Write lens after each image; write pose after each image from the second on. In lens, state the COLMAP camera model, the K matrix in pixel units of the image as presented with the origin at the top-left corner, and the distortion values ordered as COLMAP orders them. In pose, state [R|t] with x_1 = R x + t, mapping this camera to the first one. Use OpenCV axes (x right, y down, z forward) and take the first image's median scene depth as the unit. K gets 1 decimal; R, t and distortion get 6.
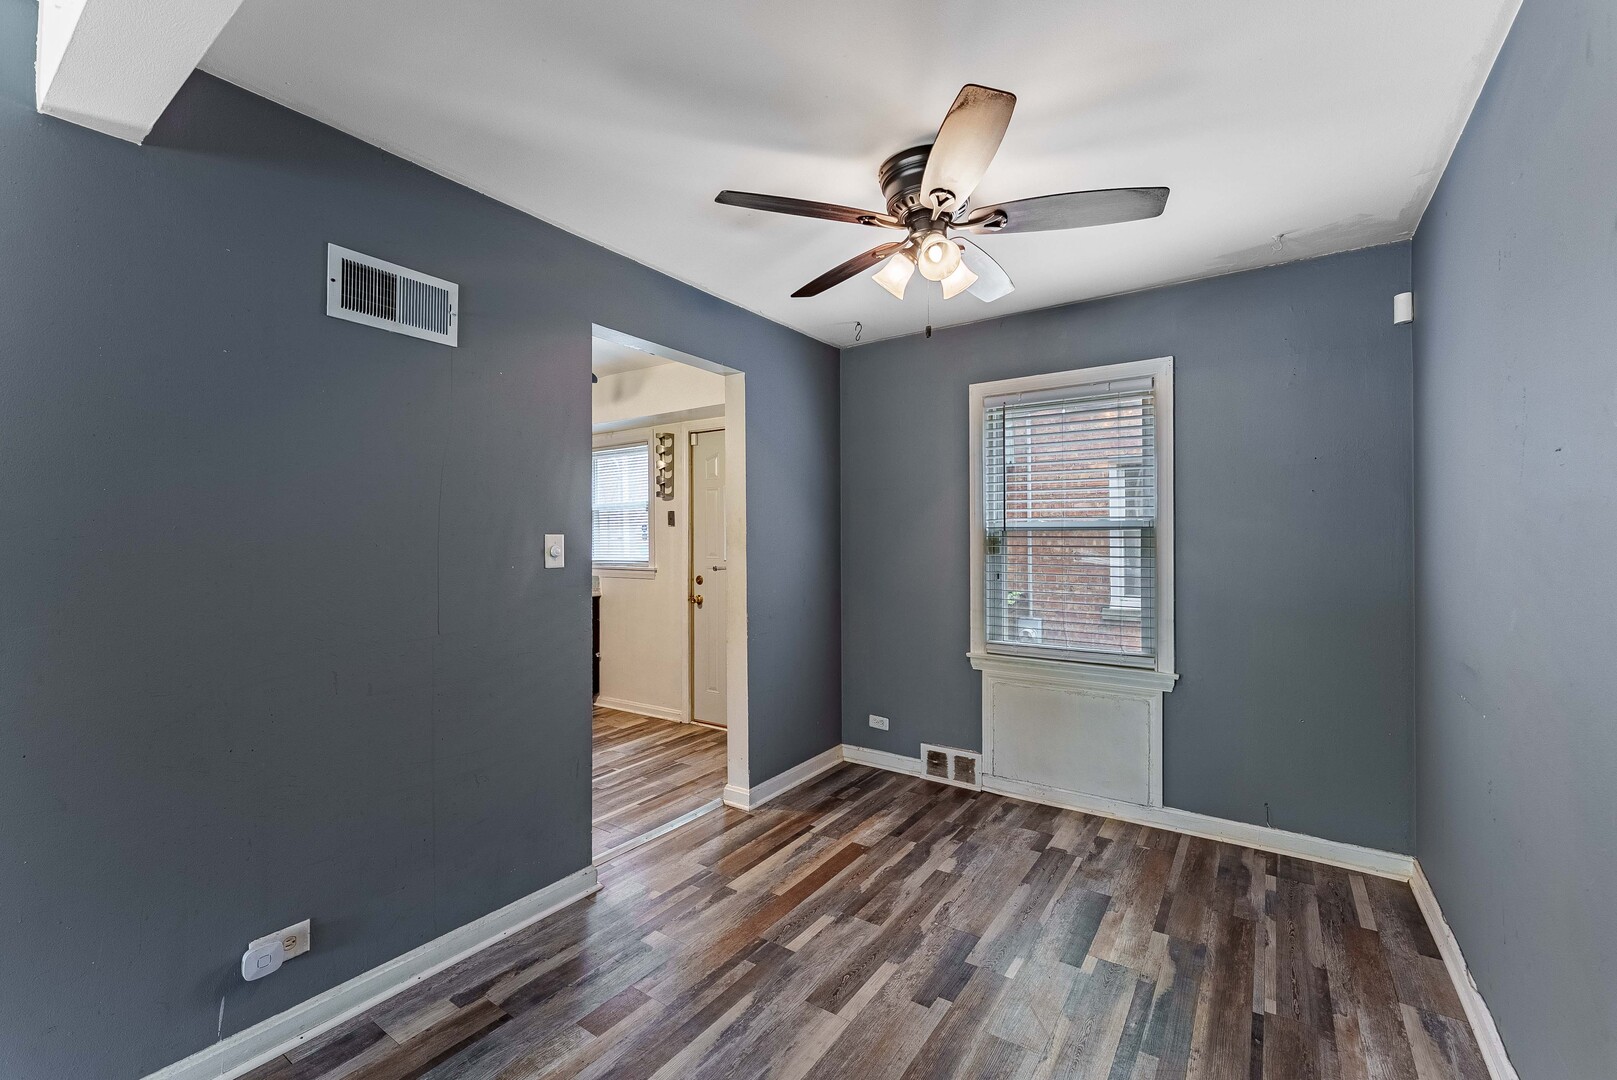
lens RADIAL K [[679.0, 0, 817.3], [0, 679.0, 541.5], [0, 0, 1]] dist [-0.000213, 0.000192]
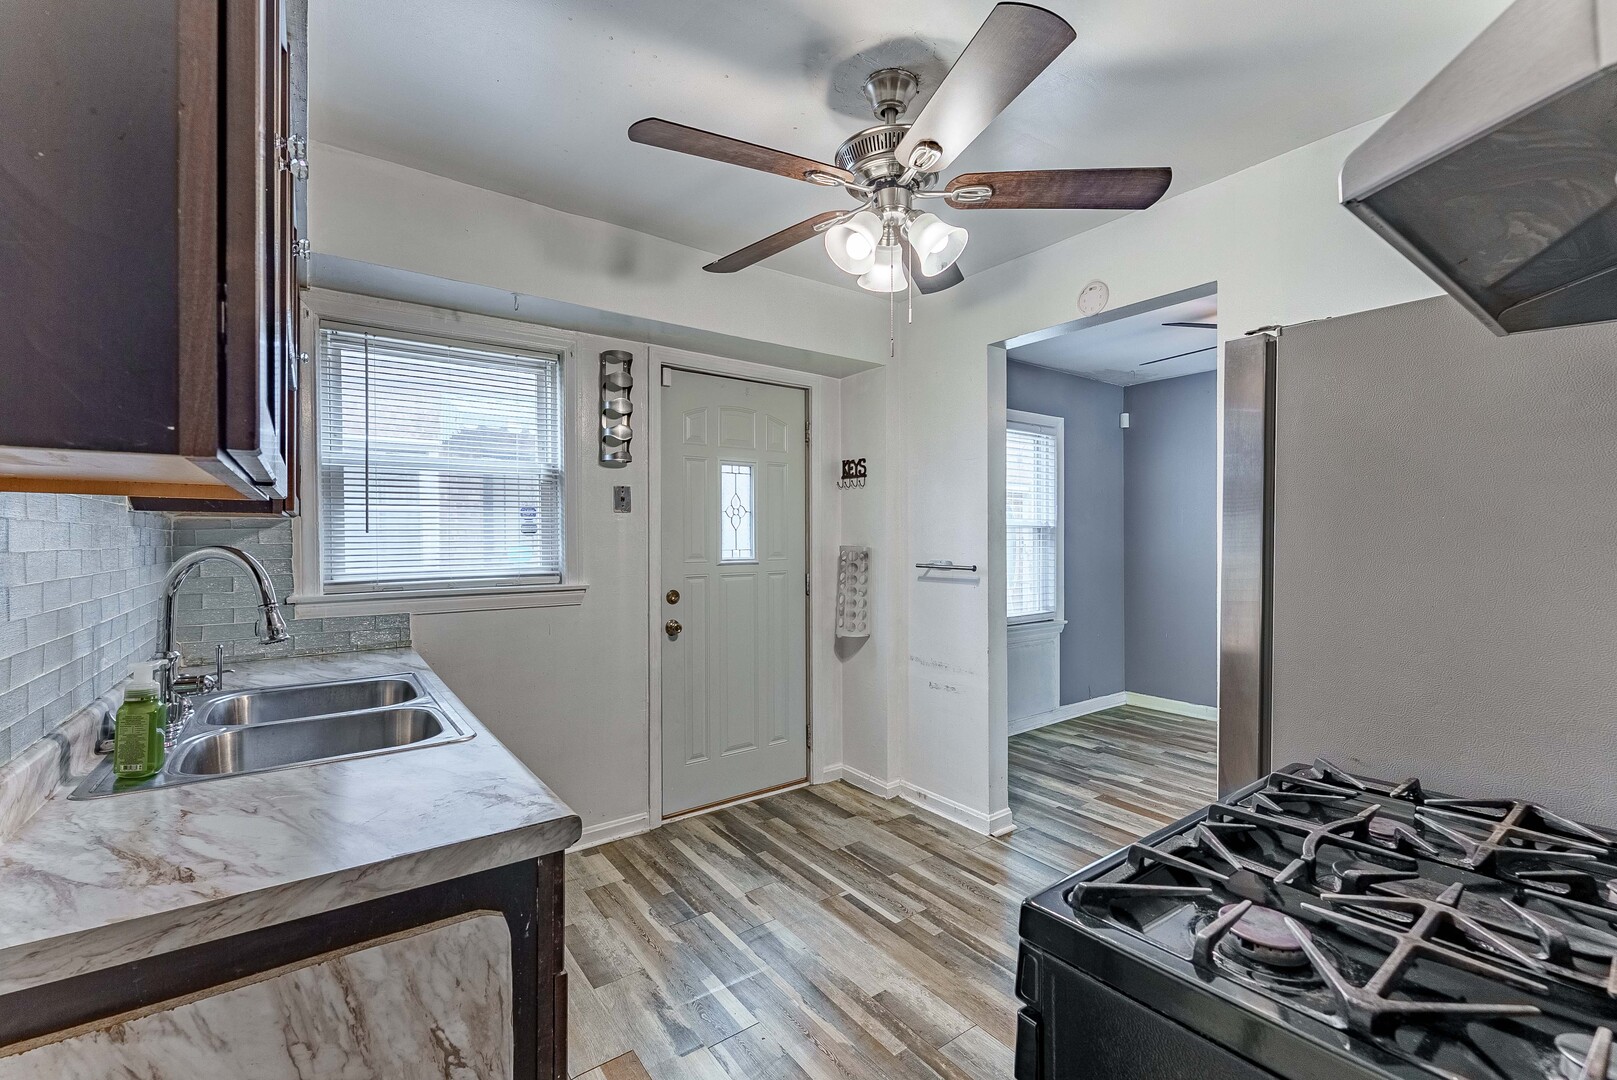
lens RADIAL K [[679.0, 0, 802.8], [0, 679.0, 534.2], [0, 0, 1]] dist [-0.000213, 0.000192]
pose [[0.335405, -0.003343, 0.942068, -1.078277], [-0.003586, 0.999982, 0.004826, -0.009379], [-0.942067, -0.004997, 0.335387, 0.970997]]
